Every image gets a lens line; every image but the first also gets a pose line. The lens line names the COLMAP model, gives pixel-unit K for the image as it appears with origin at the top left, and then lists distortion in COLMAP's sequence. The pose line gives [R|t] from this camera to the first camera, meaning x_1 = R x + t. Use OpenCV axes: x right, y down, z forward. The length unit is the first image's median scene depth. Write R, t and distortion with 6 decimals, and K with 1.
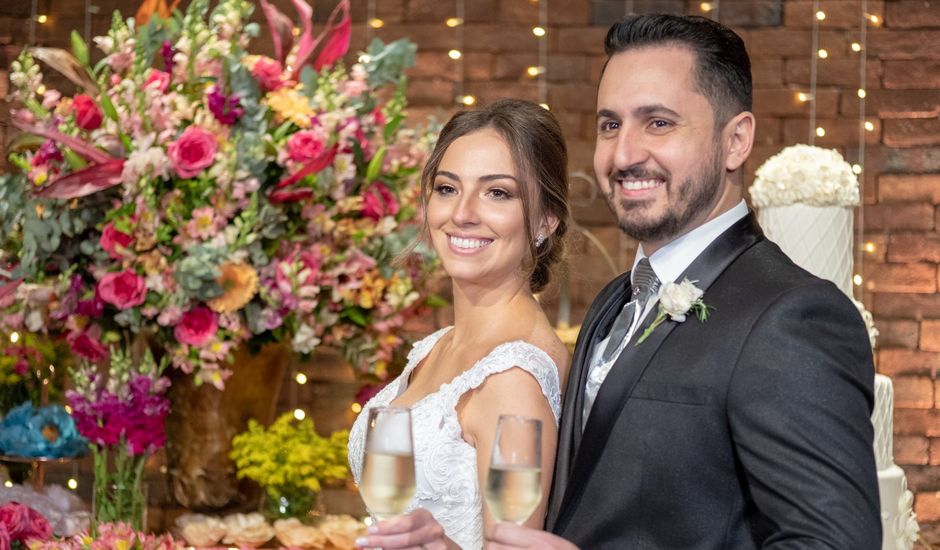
lens RADIAL K [[2027.1, 0, 490.8], [0, 2027.1, 325.2], [0, 0, 1]] dist [0.068242, 0.000000]
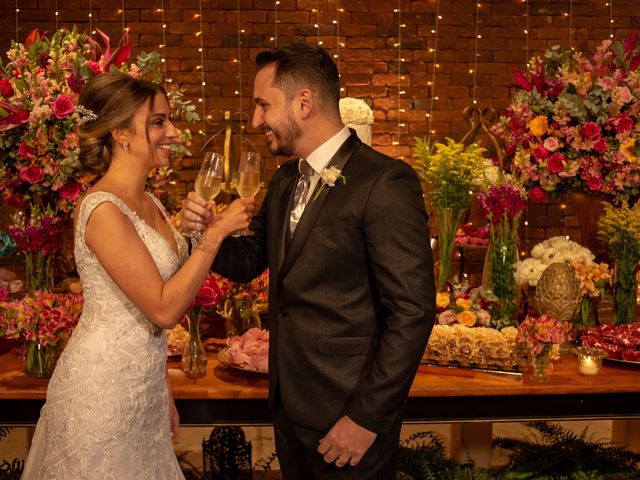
lens RADIAL K [[734.4, 0, 319.3], [0, 734.4, 238.1], [0, 0, 1]] dist [-0.045885, 0.000000]
pose [[0.968672, -0.061674, 0.240564, -0.078965], [0.037417, 0.993859, 0.104133, -0.019121], [-0.245509, -0.091869, 0.965031, 0.203523]]
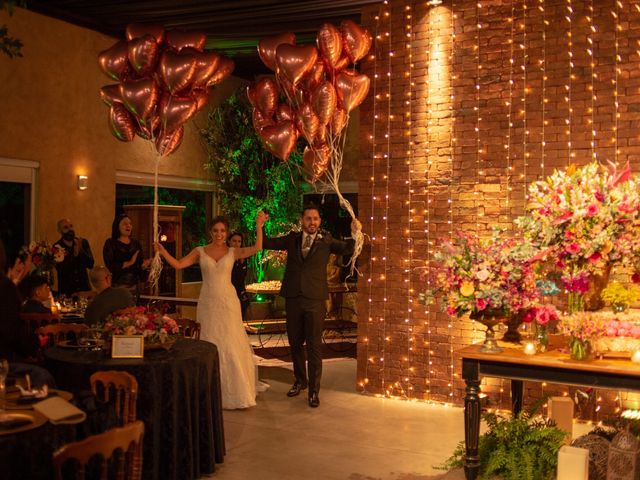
lens RADIAL K [[734.4, 0, 315.7], [0, 734.4, 235.7], [0, 0, 1]] dist [-0.045885, 0.000000]
pose [[0.941163, -0.029119, -0.336696, -0.170530], [0.020044, 0.999337, -0.030399, -0.009532], [0.337358, 0.021861, 0.941123, -0.370215]]
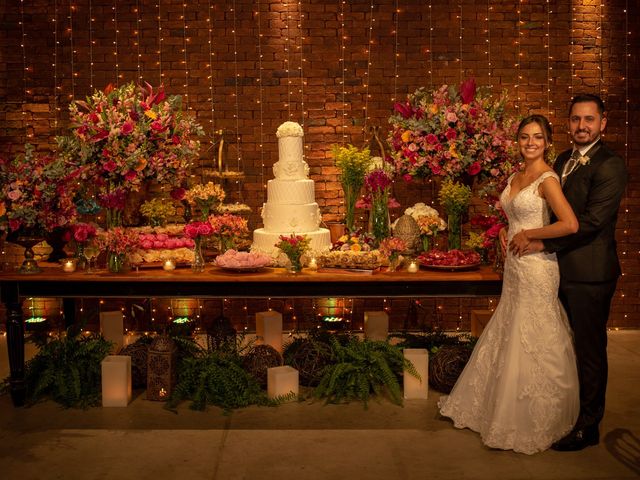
lens RADIAL K [[734.4, 0, 316.9], [0, 734.4, 236.7], [0, 0, 1]] dist [-0.045885, 0.000000]
pose [[0.979474, -0.060184, 0.192378, -0.074103], [0.043986, 0.995203, 0.087391, 0.010095], [-0.196715, -0.077135, 0.977422, -0.383414]]
